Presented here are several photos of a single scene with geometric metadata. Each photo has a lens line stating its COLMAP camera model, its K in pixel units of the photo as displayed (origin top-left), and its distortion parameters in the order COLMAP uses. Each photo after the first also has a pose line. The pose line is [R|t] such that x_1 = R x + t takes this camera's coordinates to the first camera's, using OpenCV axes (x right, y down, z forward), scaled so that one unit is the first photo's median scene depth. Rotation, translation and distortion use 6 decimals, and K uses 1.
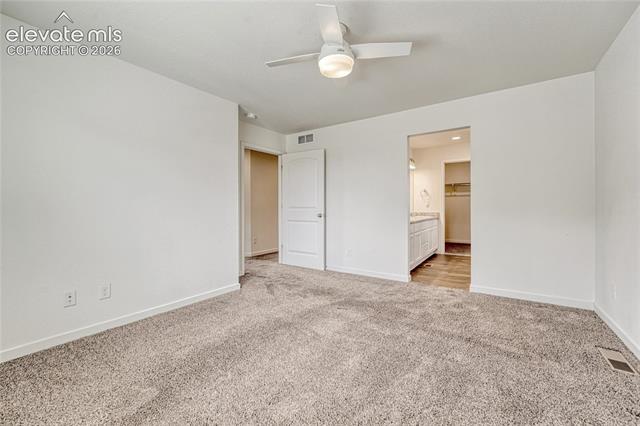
lens RADIAL K [[272.6, 0, 319.4], [0, 272.6, 209.1], [0, 0, 1]] dist [-0.001746, 0.000373]
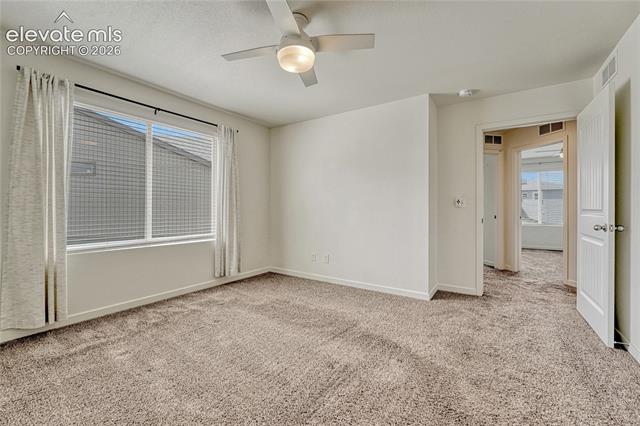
lens RADIAL K [[272.6, 0, 319.4], [0, 272.6, 209.1], [0, 0, 1]] dist [-0.001746, 0.000373]
pose [[-0.010137, 0.005391, -0.999934, 0.670311], [-0.008231, 0.999951, 0.005474, -0.008935], [0.999915, 0.008286, -0.010092, 0.728101]]
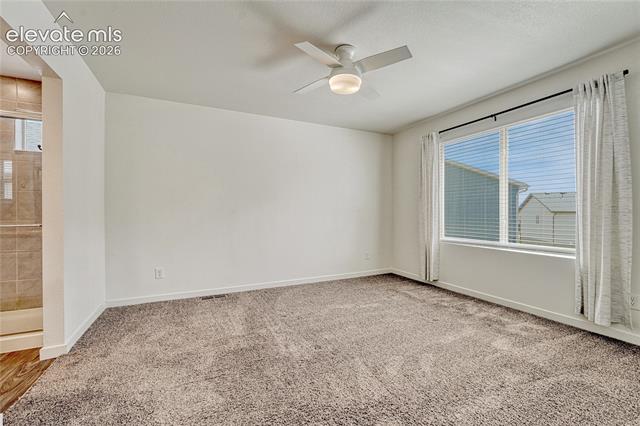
lens RADIAL K [[272.6, 0, 319.4], [0, 272.6, 209.1], [0, 0, 1]] dist [-0.001746, 0.000373]
pose [[-0.859279, 0.011624, 0.511375, -0.262104], [0.007168, 0.999917, -0.010684, -0.006950], [-0.511457, -0.005515, -0.859291, 1.327692]]
